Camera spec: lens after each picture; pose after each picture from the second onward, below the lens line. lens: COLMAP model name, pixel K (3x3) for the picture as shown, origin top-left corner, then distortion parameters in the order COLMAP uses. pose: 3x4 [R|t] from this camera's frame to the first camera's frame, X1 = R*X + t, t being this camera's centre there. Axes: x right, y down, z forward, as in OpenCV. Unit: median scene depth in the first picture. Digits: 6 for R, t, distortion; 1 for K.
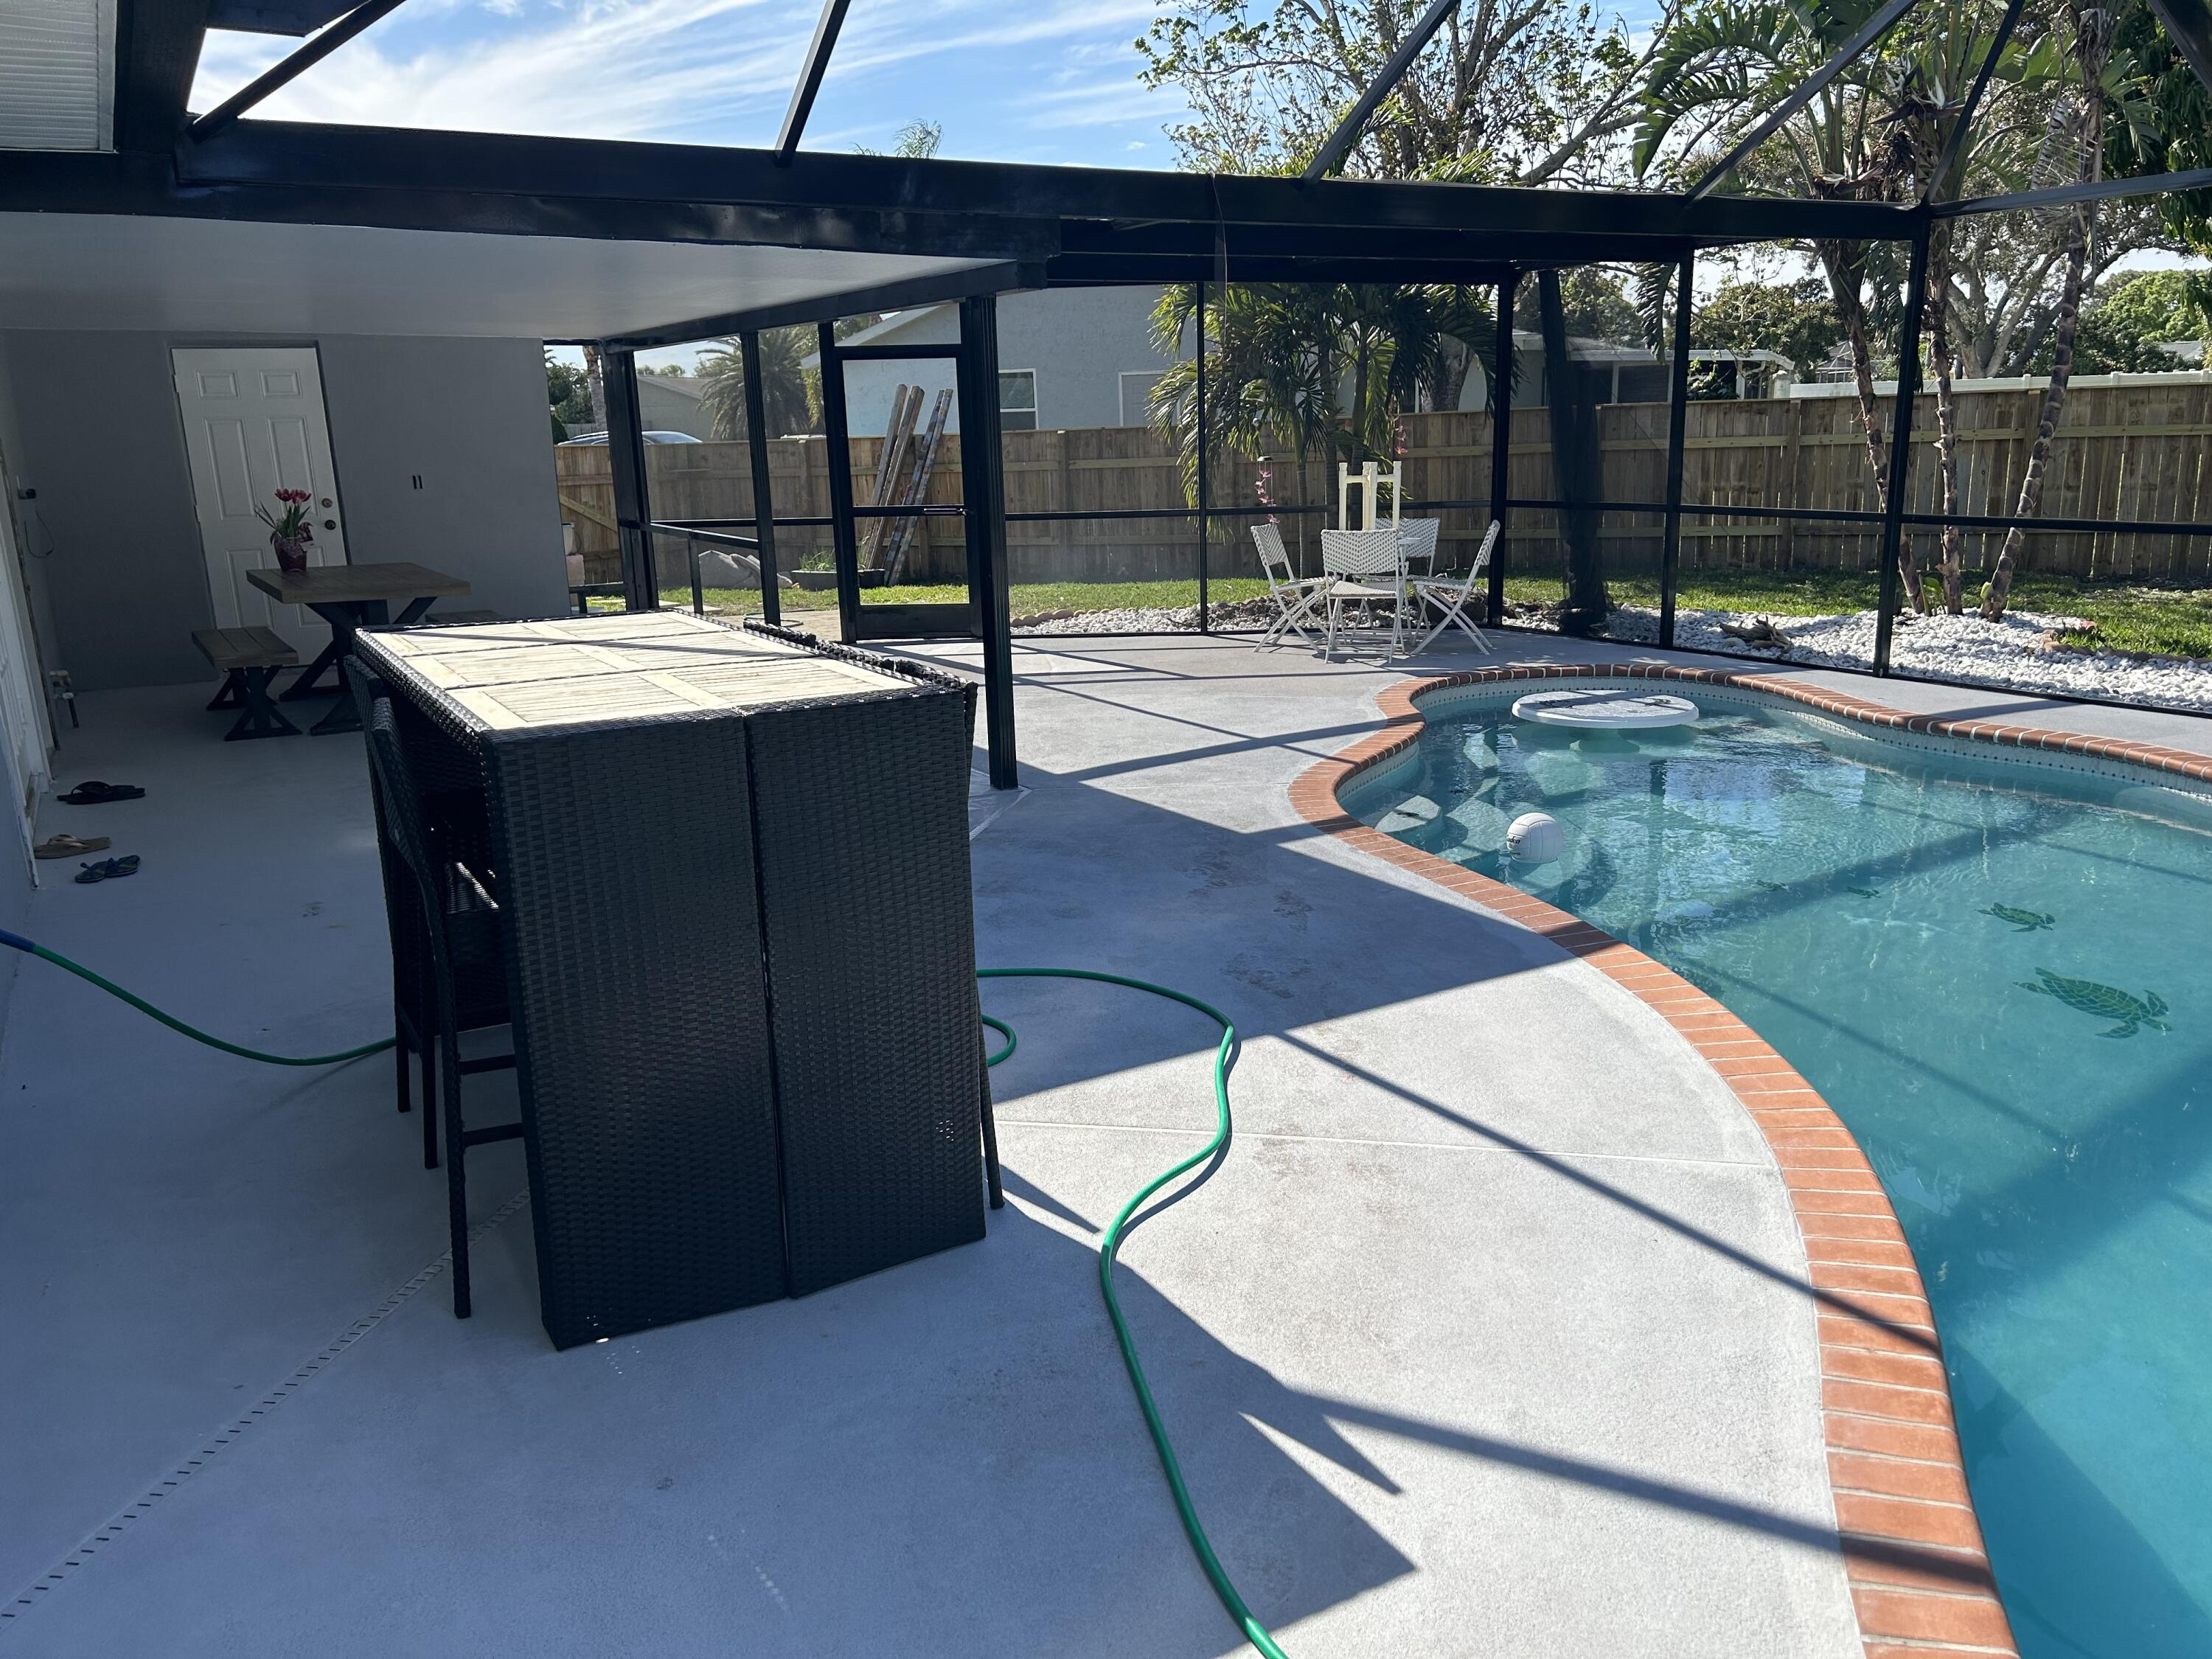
lens RADIAL K [[1669.3, 0, 1106.8], [0, 1669.3, 898.9], [0, 0, 1]] dist [0.112790, -0.136274]
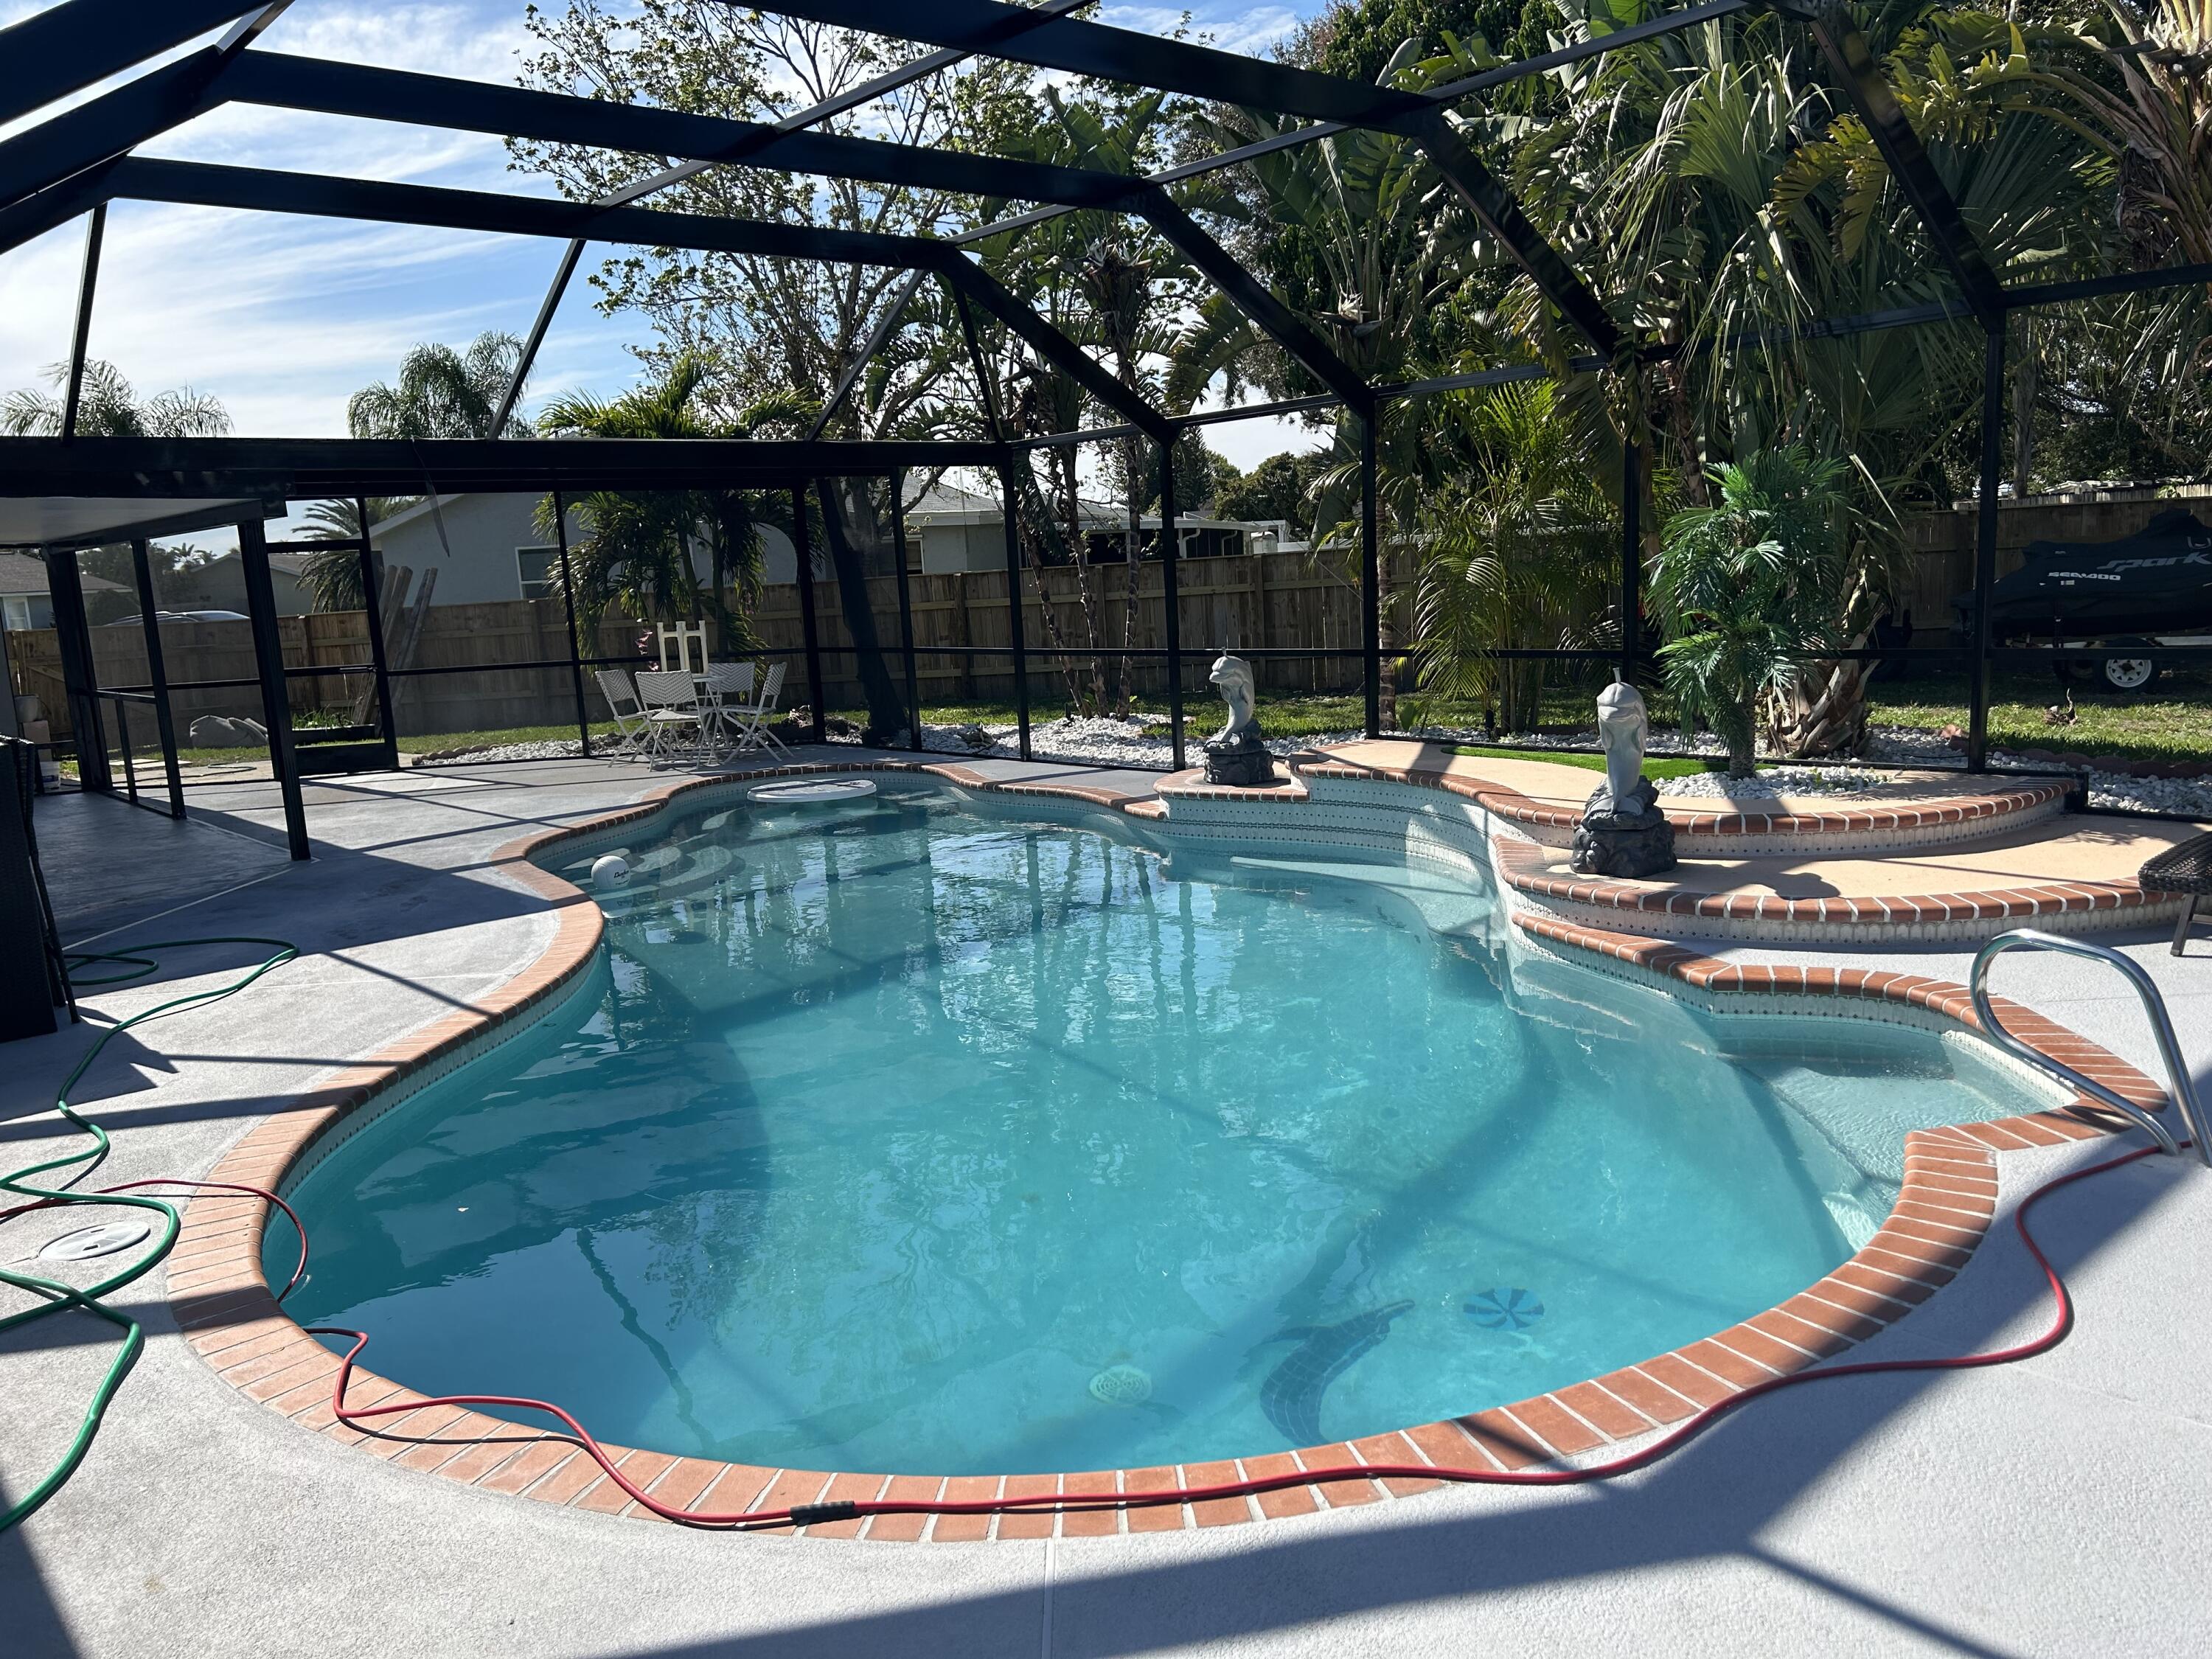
lens RADIAL K [[1669.3, 0, 1106.8], [0, 1669.3, 898.9], [0, 0, 1]] dist [0.112790, -0.136274]
pose [[0.979857, -0.067497, 0.187949, 0.220300], [0.083912, 0.993193, -0.080788, 0.091549], [-0.181216, 0.094932, 0.978851, -0.332756]]
